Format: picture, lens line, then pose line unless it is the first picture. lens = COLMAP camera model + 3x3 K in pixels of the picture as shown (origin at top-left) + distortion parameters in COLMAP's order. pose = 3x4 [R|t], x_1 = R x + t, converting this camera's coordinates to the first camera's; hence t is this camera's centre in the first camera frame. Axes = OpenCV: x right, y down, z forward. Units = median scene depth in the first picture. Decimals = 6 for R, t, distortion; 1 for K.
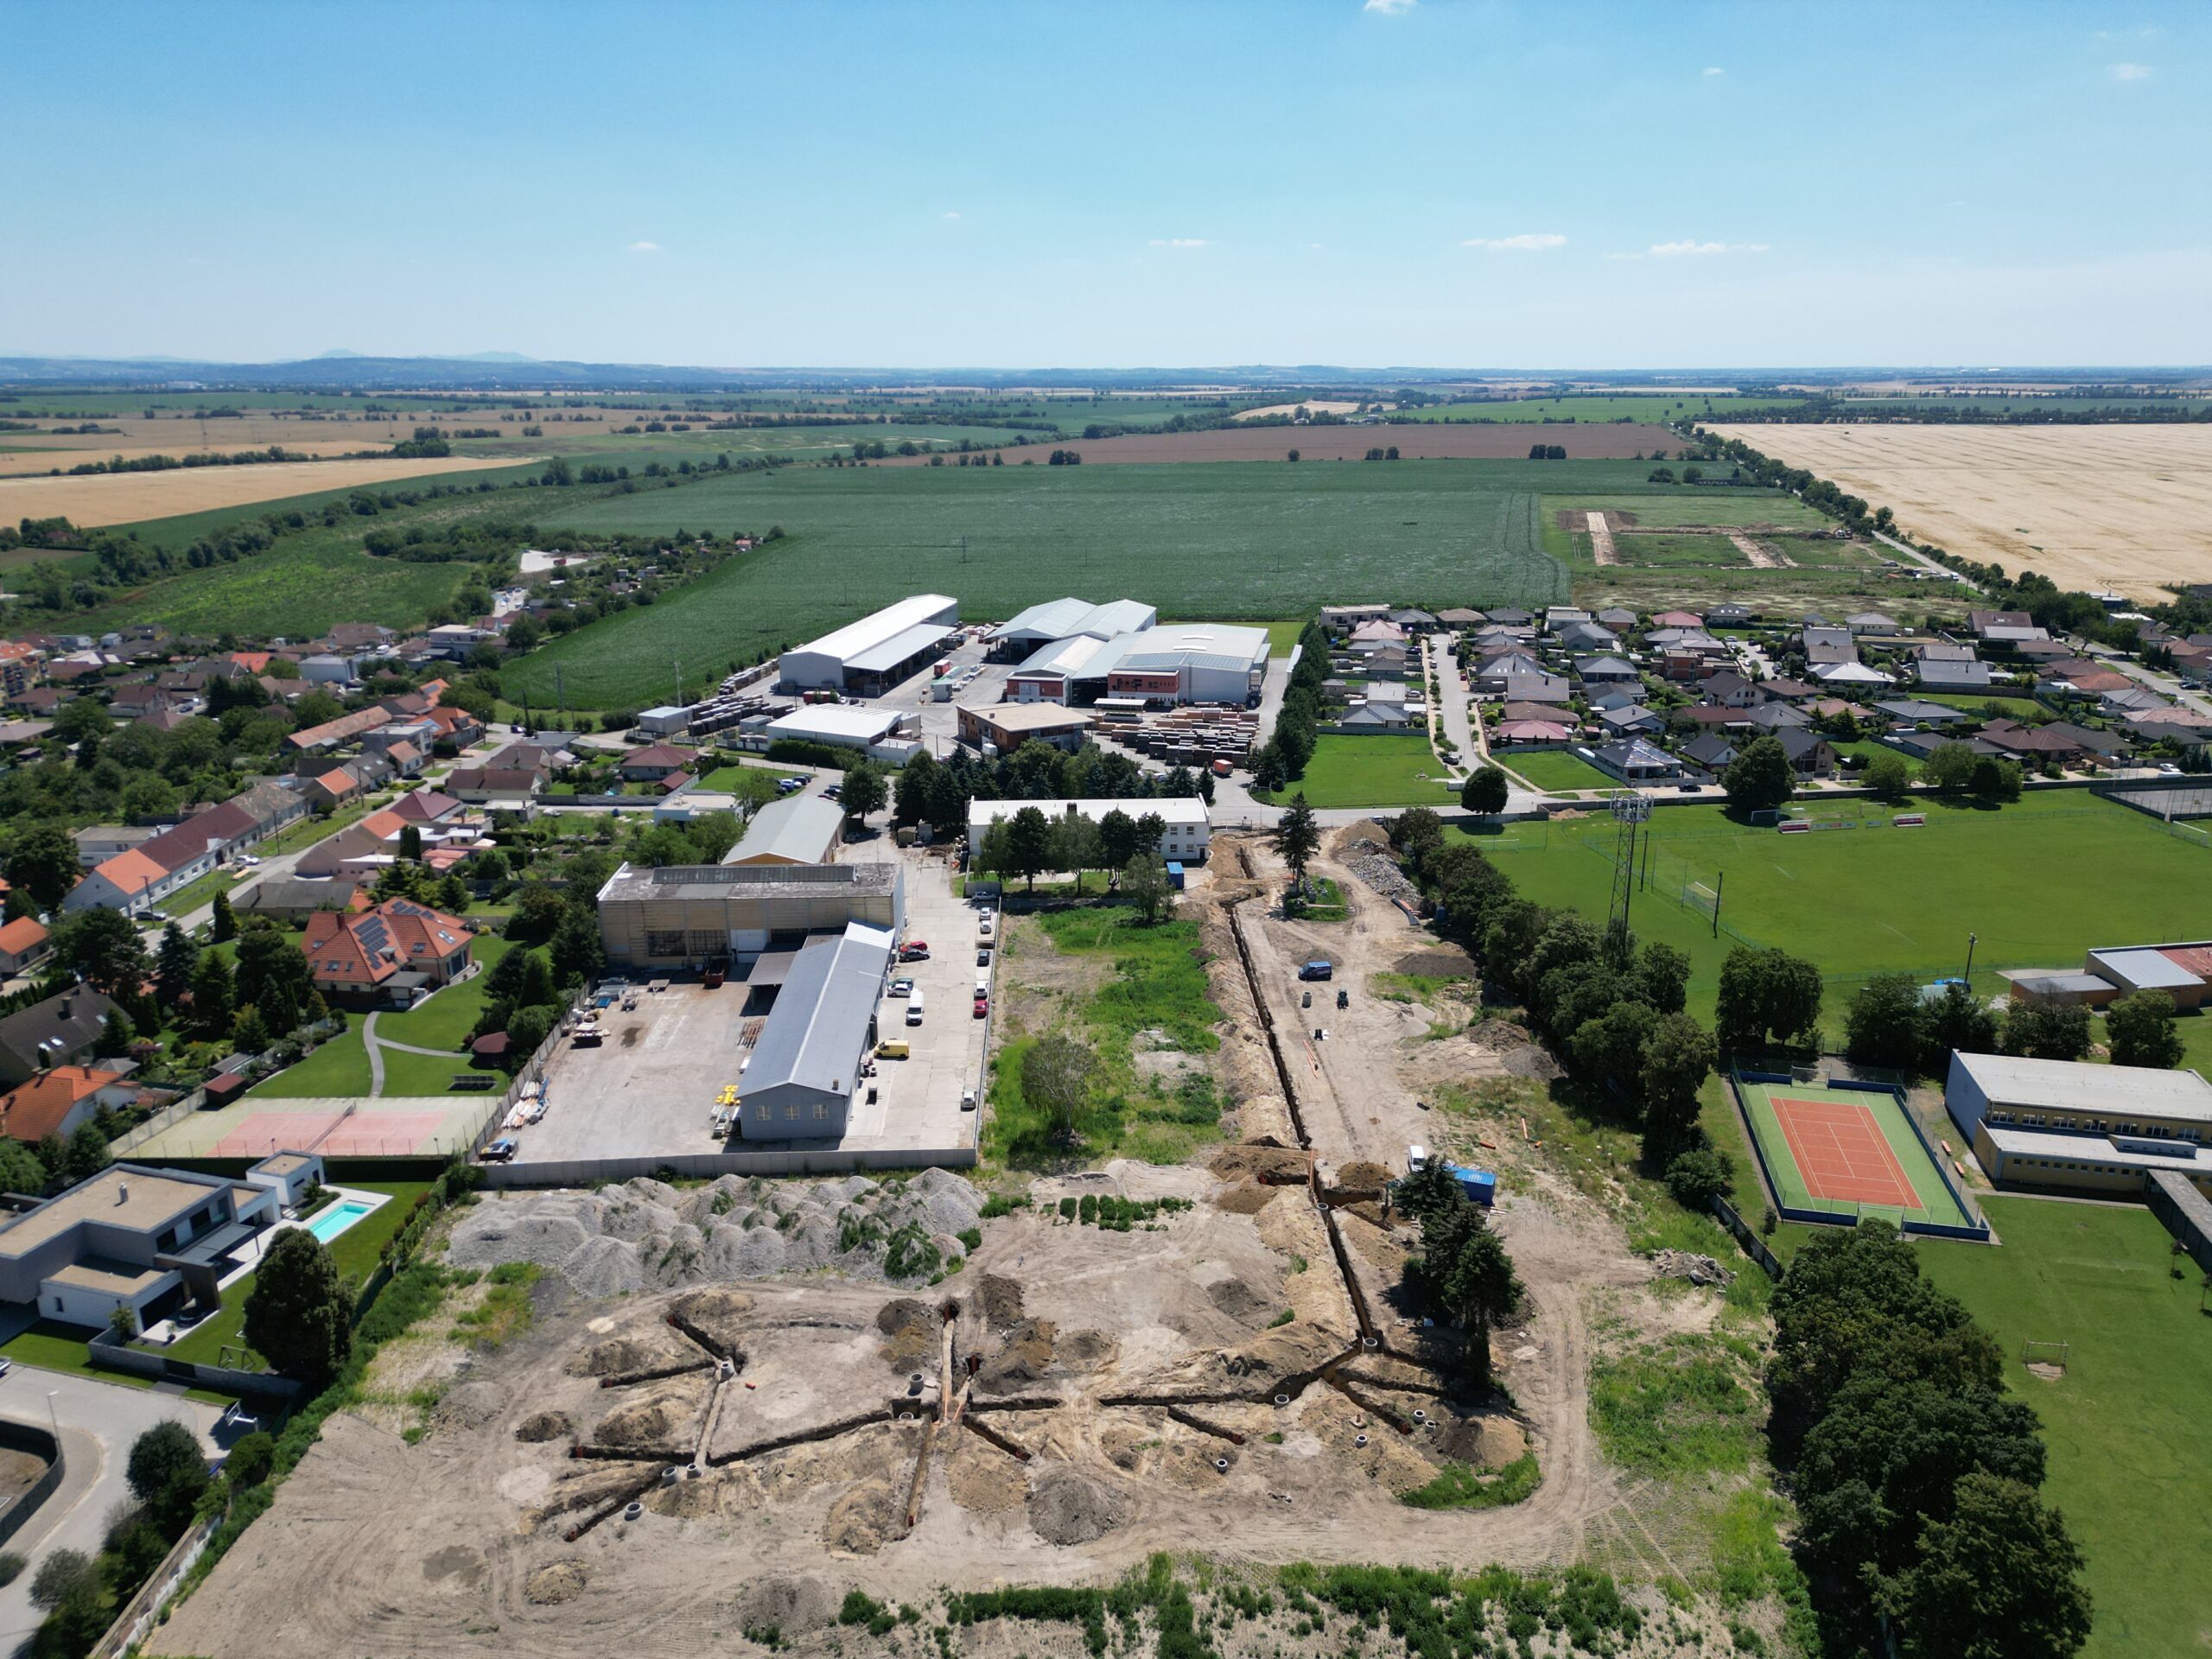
lens RADIAL K [[1548.7, 0, 1096.3], [0, 1548.7, 817.7], [0, 0, 1]] dist [0.078300, -0.076785]
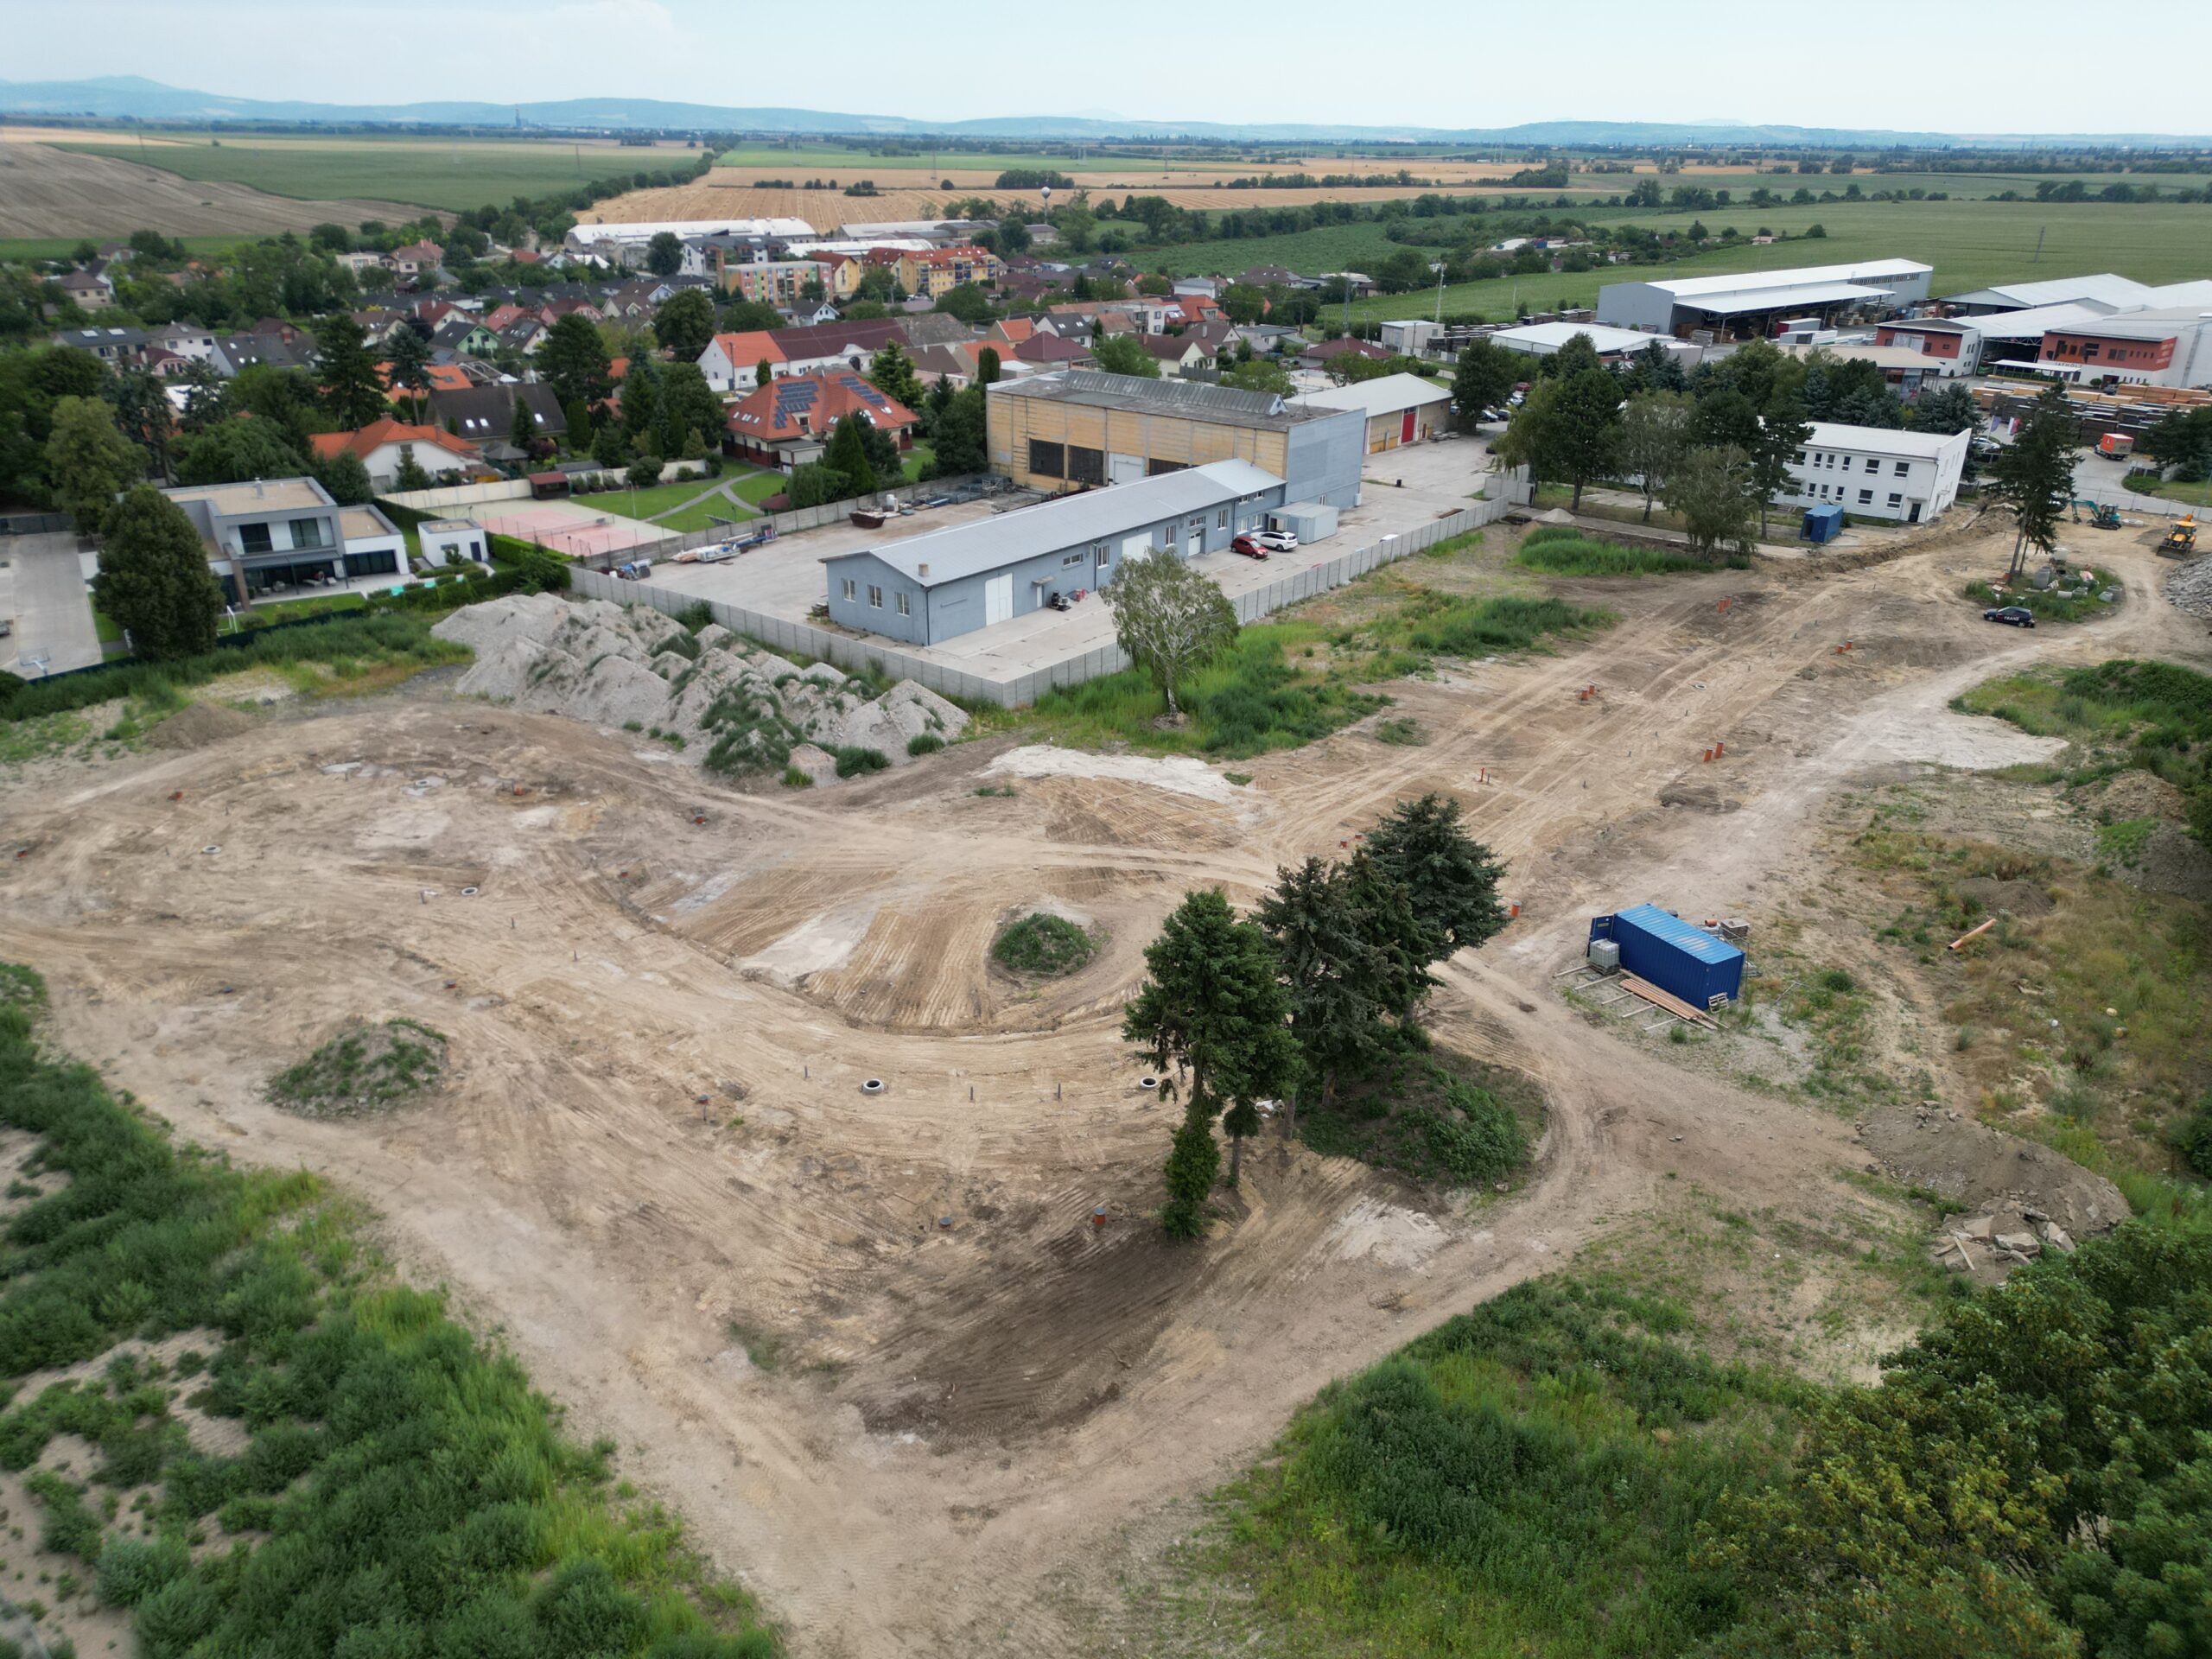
lens RADIAL K [[1548.7, 0, 1096.3], [0, 1548.7, 817.7], [0, 0, 1]] dist [0.078300, -0.076785]
pose [[0.760802, 0.270712, -0.589827, 0.293006], [-0.195858, 0.962245, 0.189010, 0.112146], [0.618725, -0.028277, 0.785099, 0.416925]]
